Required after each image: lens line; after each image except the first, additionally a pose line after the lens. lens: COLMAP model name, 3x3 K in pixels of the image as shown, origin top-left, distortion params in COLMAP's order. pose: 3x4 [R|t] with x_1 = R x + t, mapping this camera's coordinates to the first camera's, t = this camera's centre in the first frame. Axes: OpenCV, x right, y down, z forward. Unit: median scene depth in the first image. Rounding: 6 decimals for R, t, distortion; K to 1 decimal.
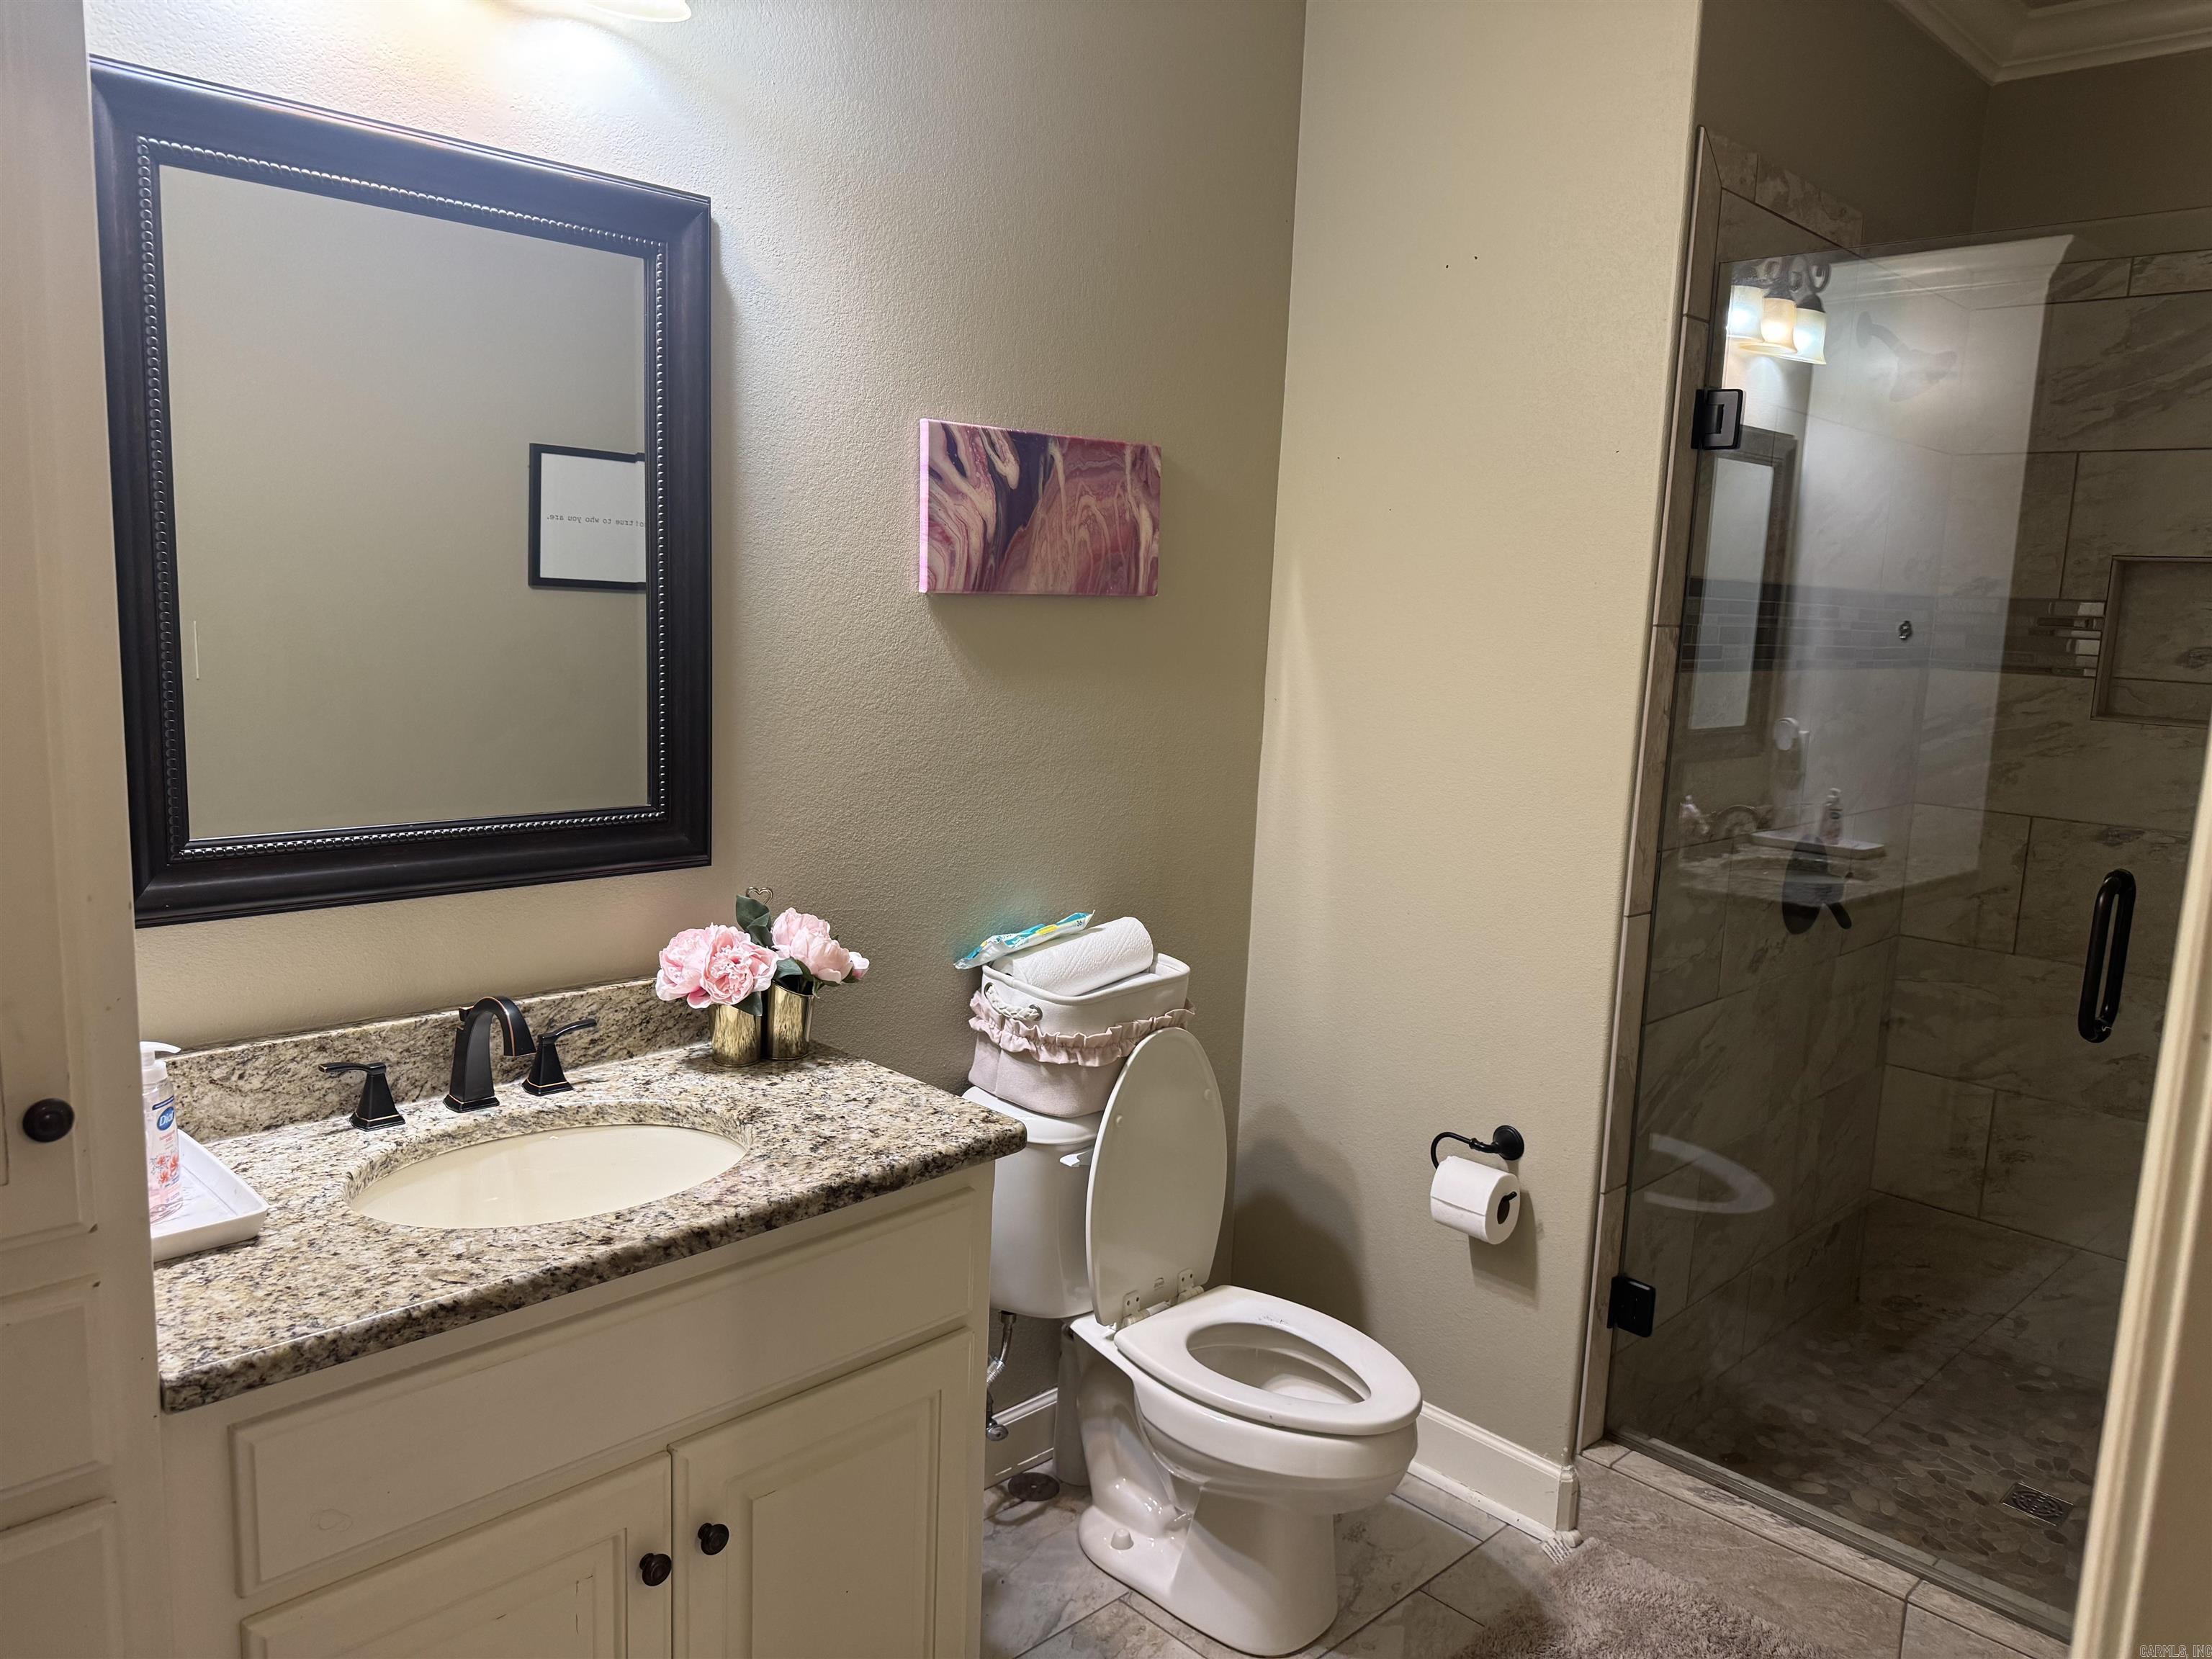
lens RADIAL K [[1553.1, 0, 1106.0], [0, 1553.1, 829.5], [0, 0, 1]] dist [0.083739, -0.115216]
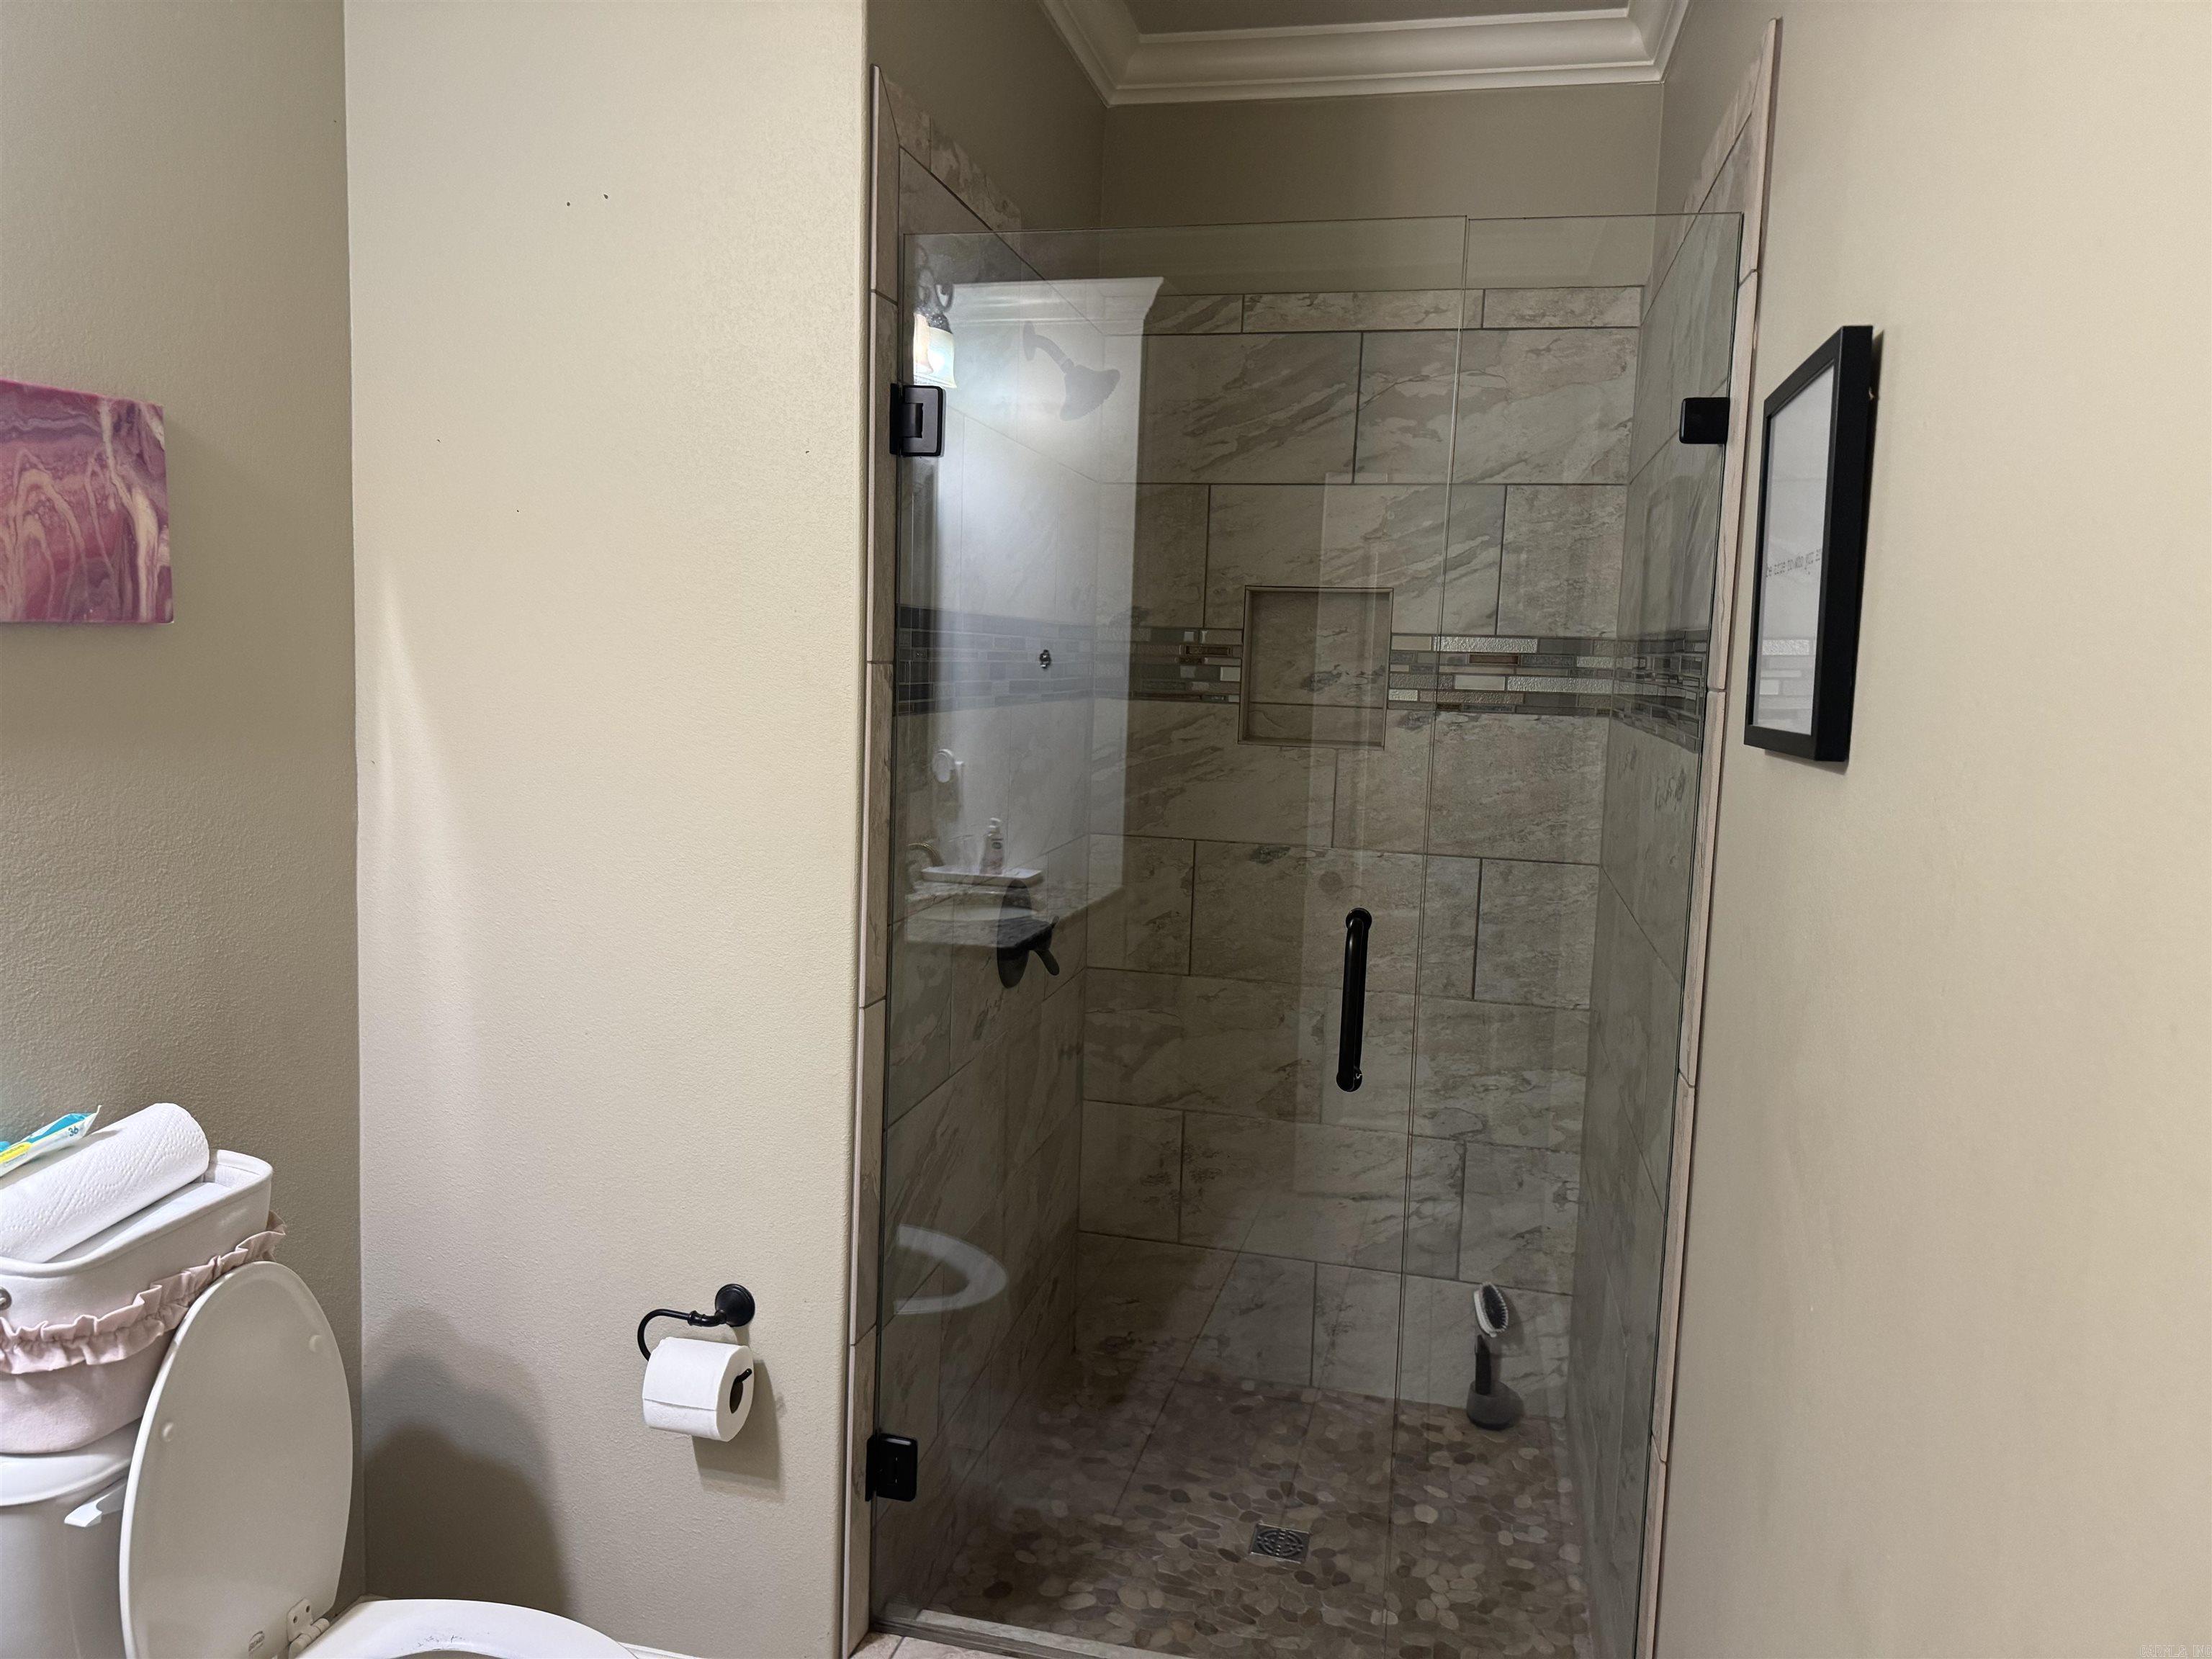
lens RADIAL K [[1610.4, 0, 1107.1], [0, 1610.4, 824.6], [0, 0, 1]] dist [0.088908, -0.096980]
pose [[0.856230, -0.067913, 0.512111, 0.007877], [0.080245, 0.996773, -0.001980, -0.025023], [-0.510324, 0.042790, 0.858917, 0.158711]]
